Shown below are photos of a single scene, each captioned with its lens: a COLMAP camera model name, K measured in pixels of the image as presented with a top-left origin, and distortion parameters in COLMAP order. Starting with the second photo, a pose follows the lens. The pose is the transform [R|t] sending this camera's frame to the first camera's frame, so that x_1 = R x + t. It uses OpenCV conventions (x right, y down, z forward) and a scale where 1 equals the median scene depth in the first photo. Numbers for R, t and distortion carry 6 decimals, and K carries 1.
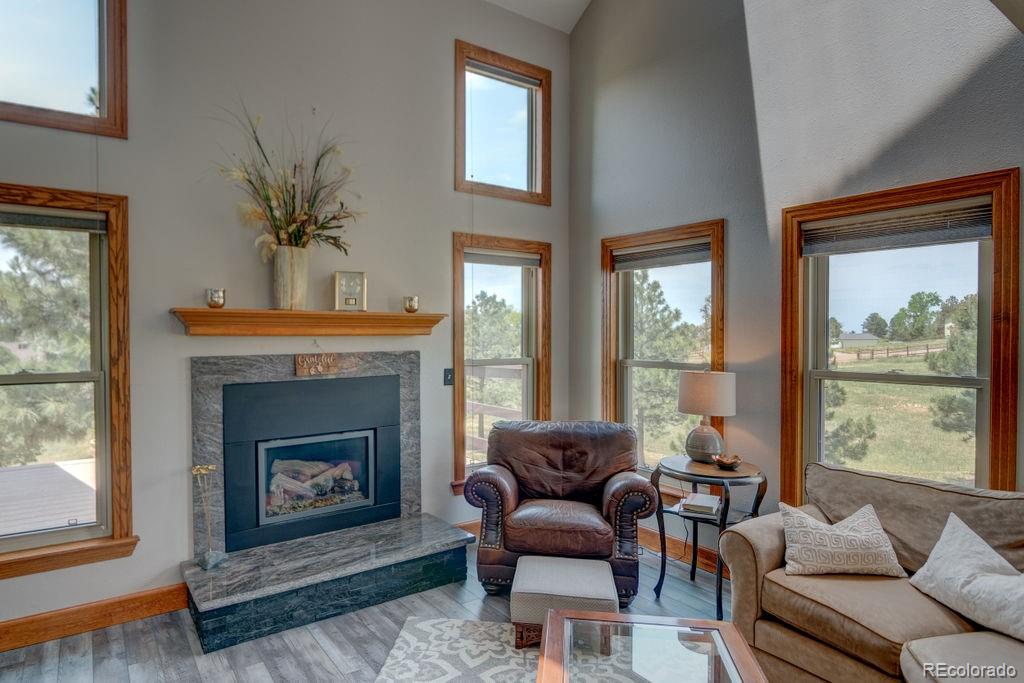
lens RADIAL K [[575.2, 0, 468.9], [0, 575.2, 342.4], [0, 0, 1]] dist [-0.009000, 0.000915]
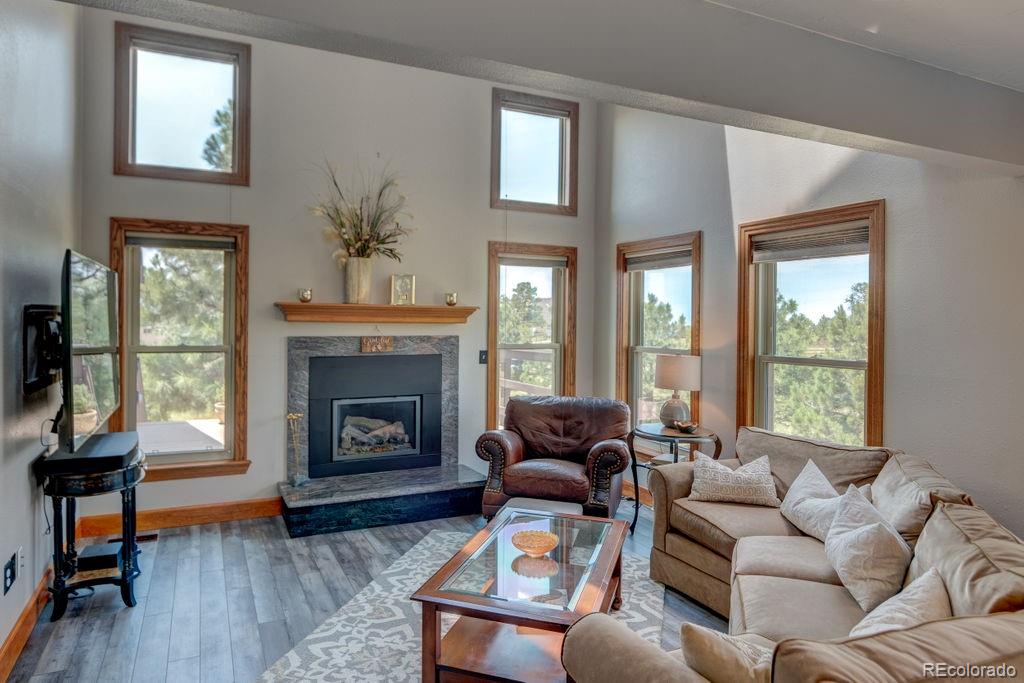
lens RADIAL K [[622.1, 0, 480.6], [0, 622.1, 322.4], [0, 0, 1]] dist [0.000343, -0.000350]
pose [[0.986164, 0.011888, -0.165343, 0.219892], [-0.014835, 0.999752, -0.016598, 0.008425], [0.165105, 0.018822, 0.986096, -0.402753]]
